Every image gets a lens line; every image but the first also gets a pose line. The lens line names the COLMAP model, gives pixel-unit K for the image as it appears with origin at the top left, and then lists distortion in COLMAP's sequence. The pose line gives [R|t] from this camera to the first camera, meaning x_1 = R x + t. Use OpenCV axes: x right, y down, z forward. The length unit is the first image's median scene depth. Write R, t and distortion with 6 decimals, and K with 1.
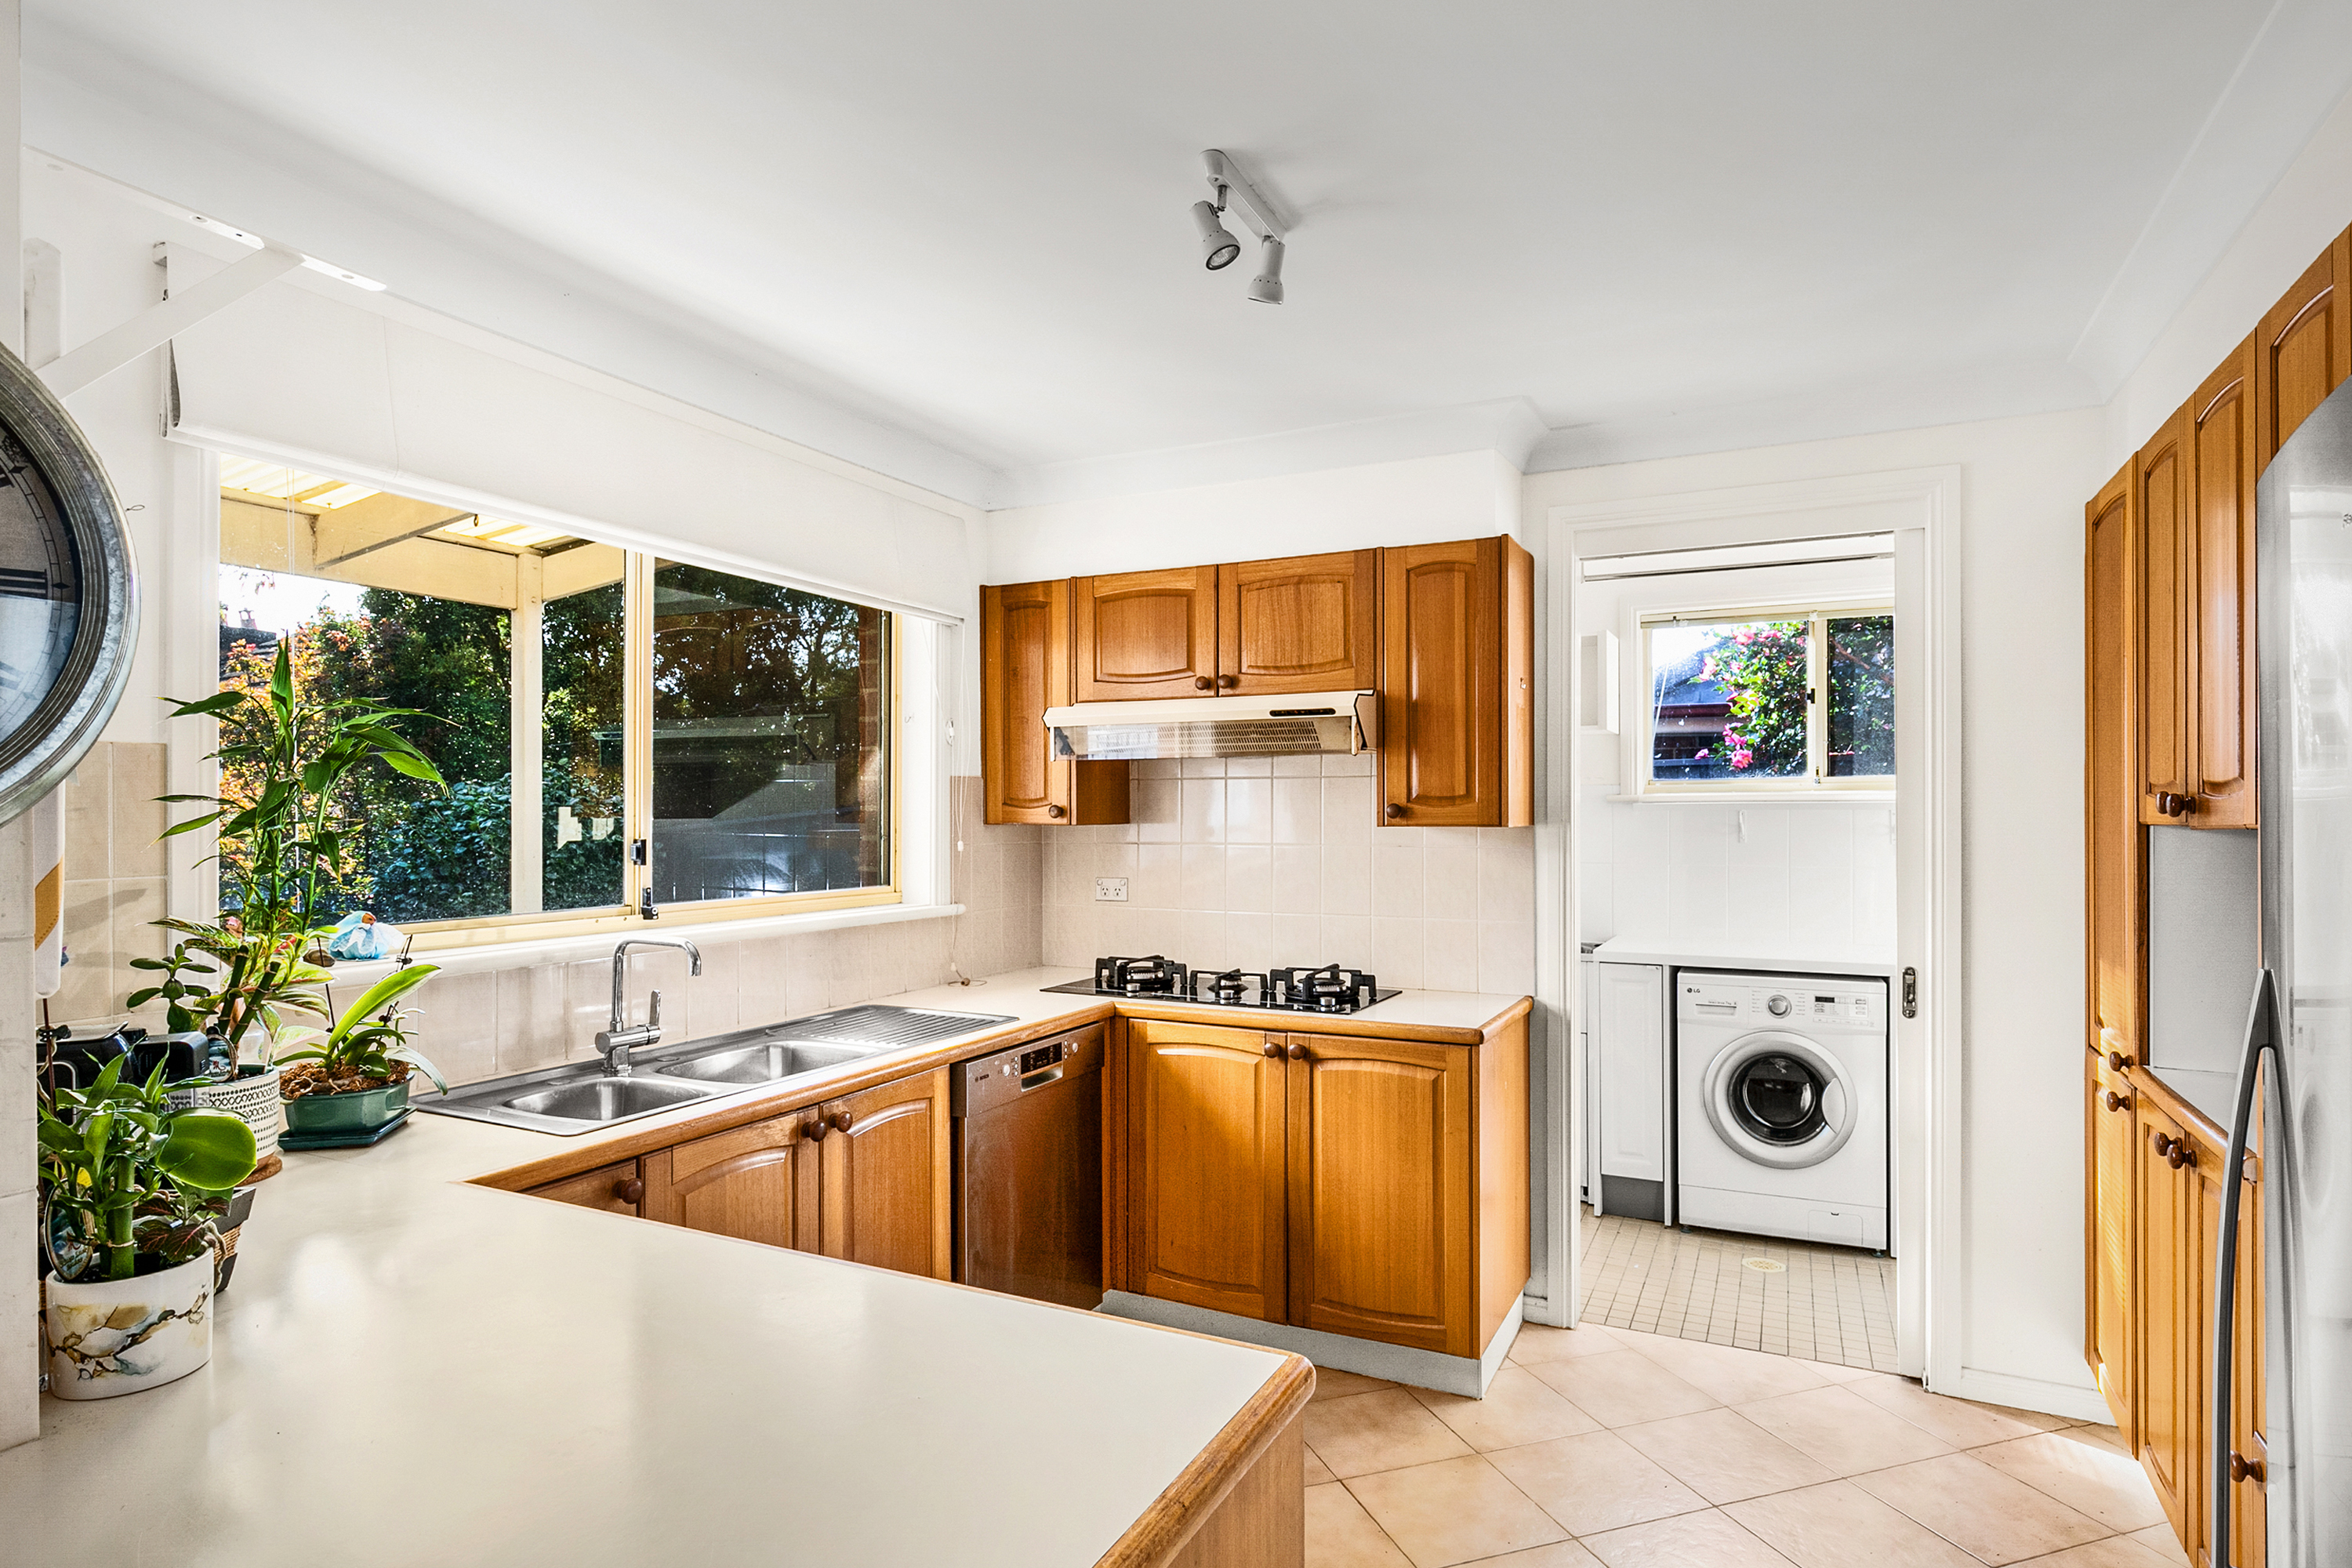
lens RADIAL K [[1269.2, 0, 1162.2], [0, 1269.2, 799.0], [0, 0, 1]] dist [-0.003489, -0.000048]
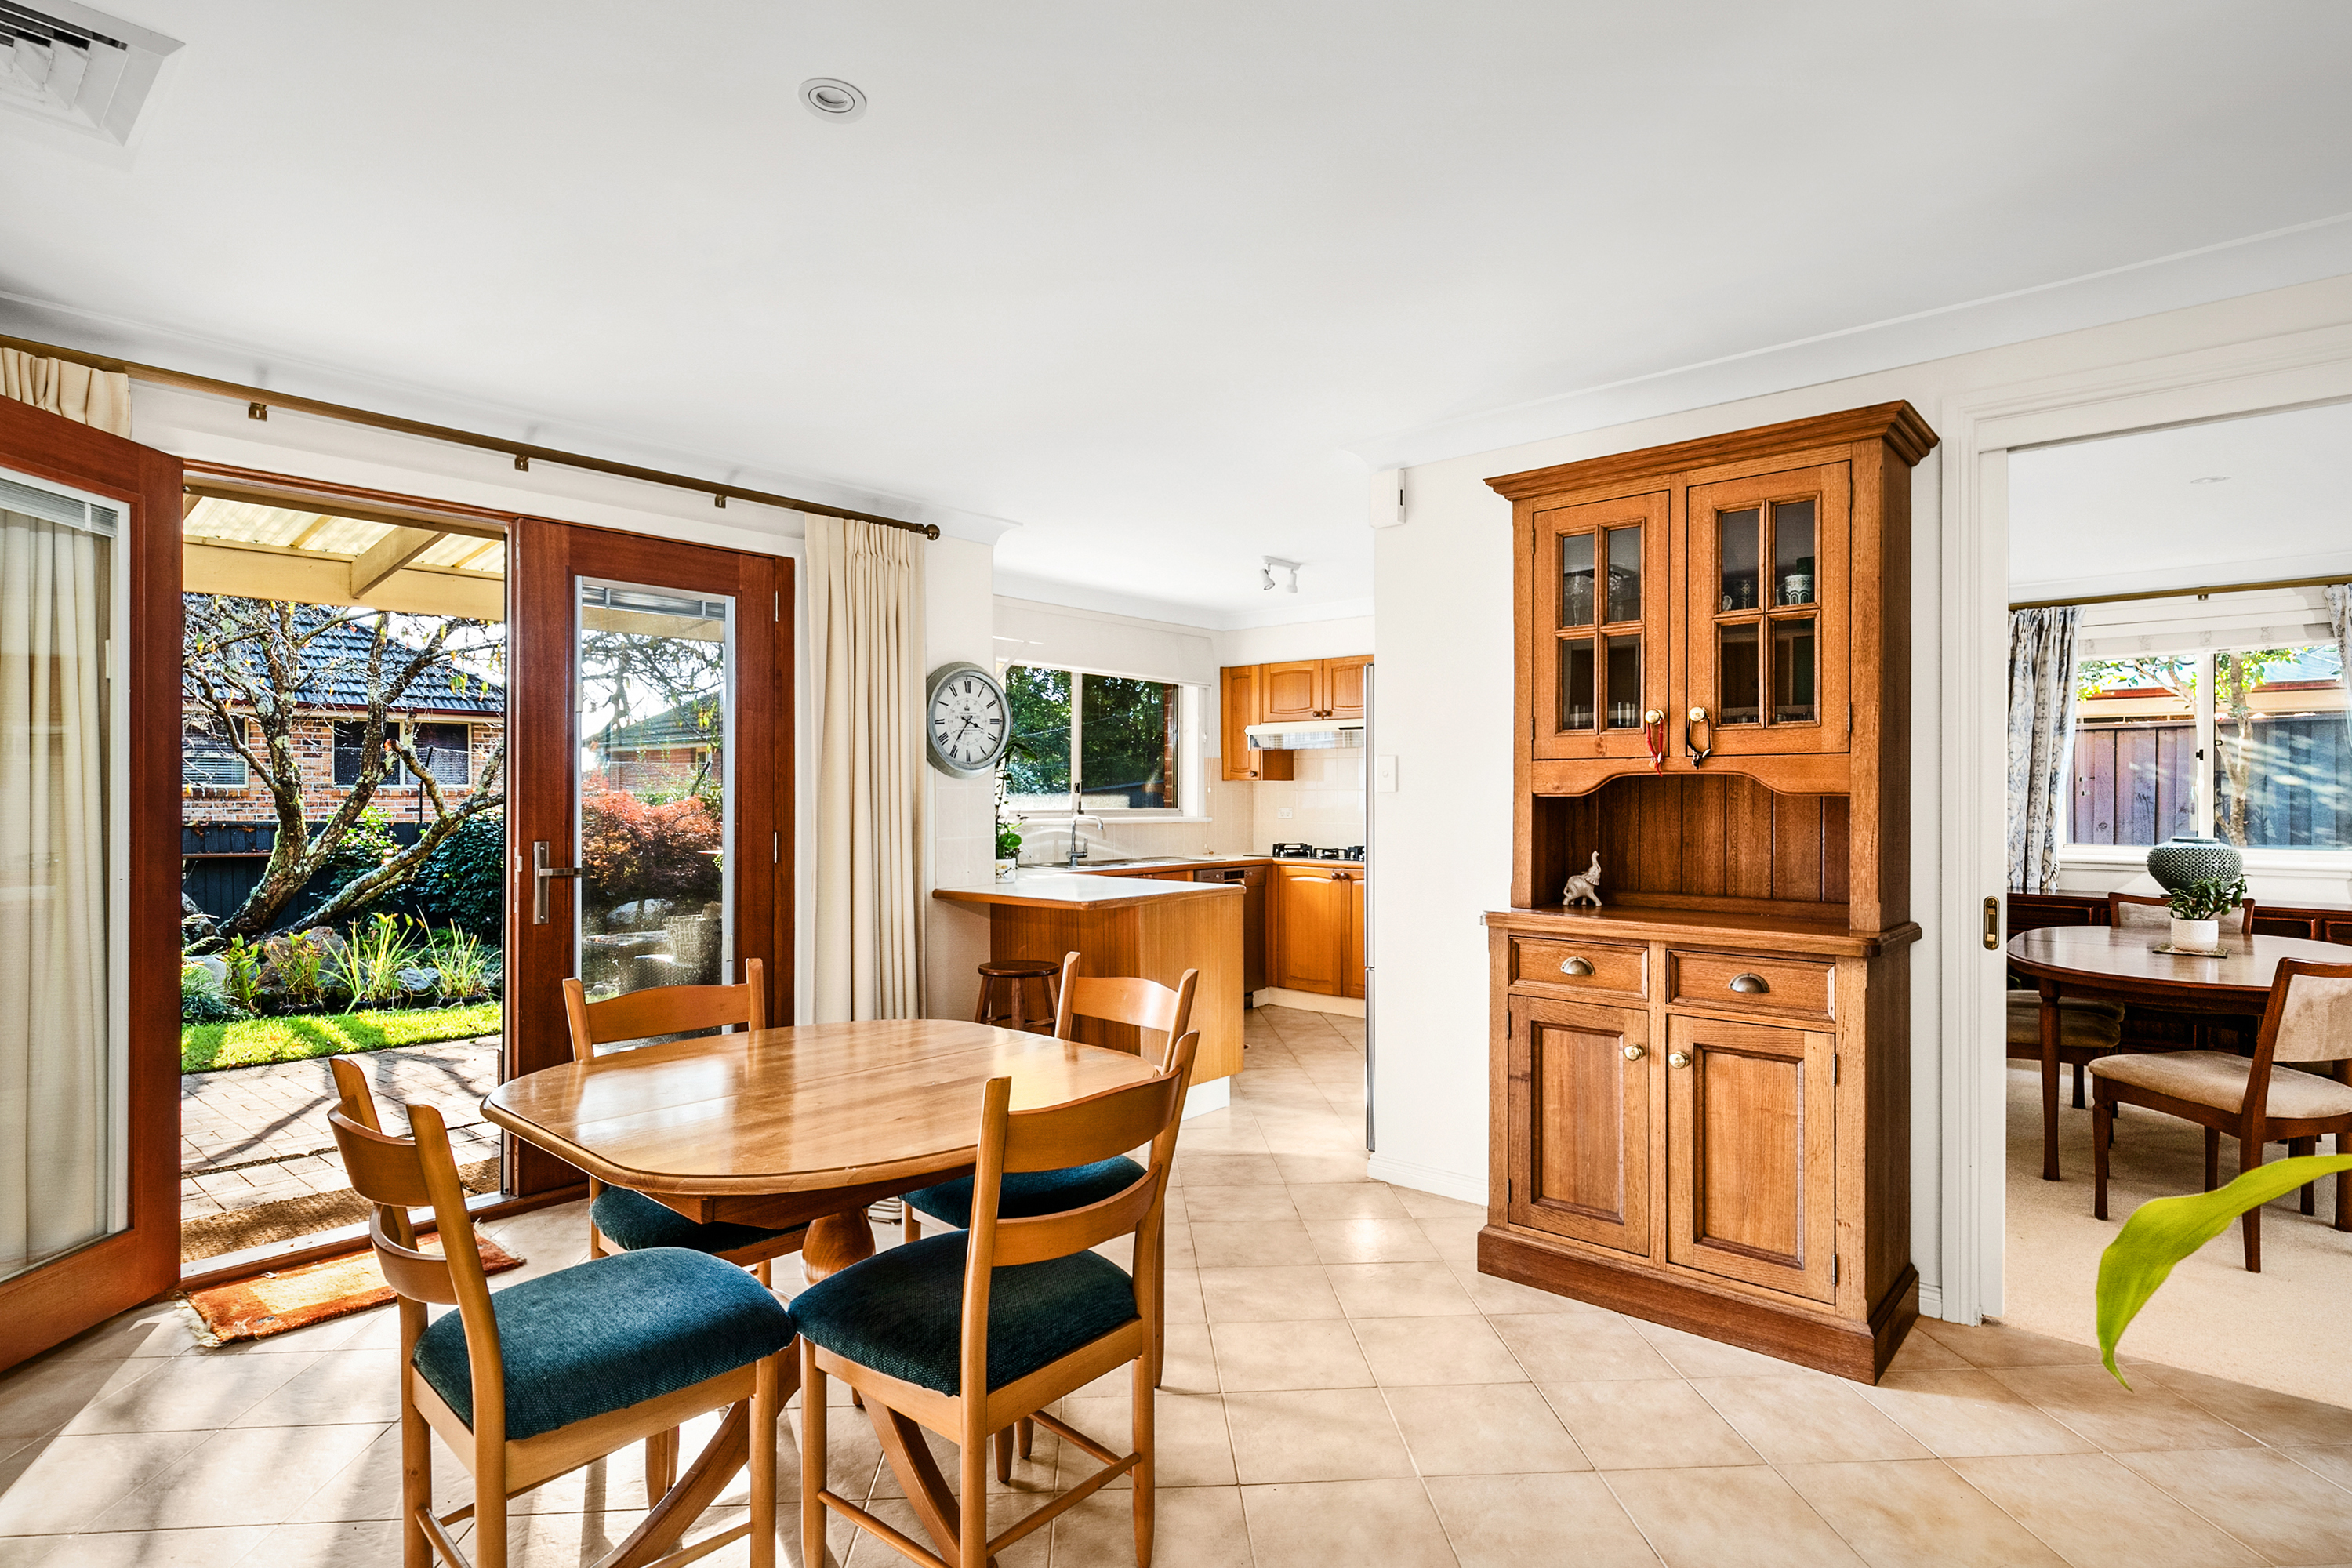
lens RADIAL K [[1263.0, 0, 1173.1], [0, 1263.0, 783.0], [0, 0, 1]] dist [-0.001851, -0.000362]
pose [[0.966378, -0.000875, -0.257124, 0.337444], [0.003585, 0.999943, 0.010071, 0.004512], [0.257101, -0.010654, 0.966326, -1.110295]]
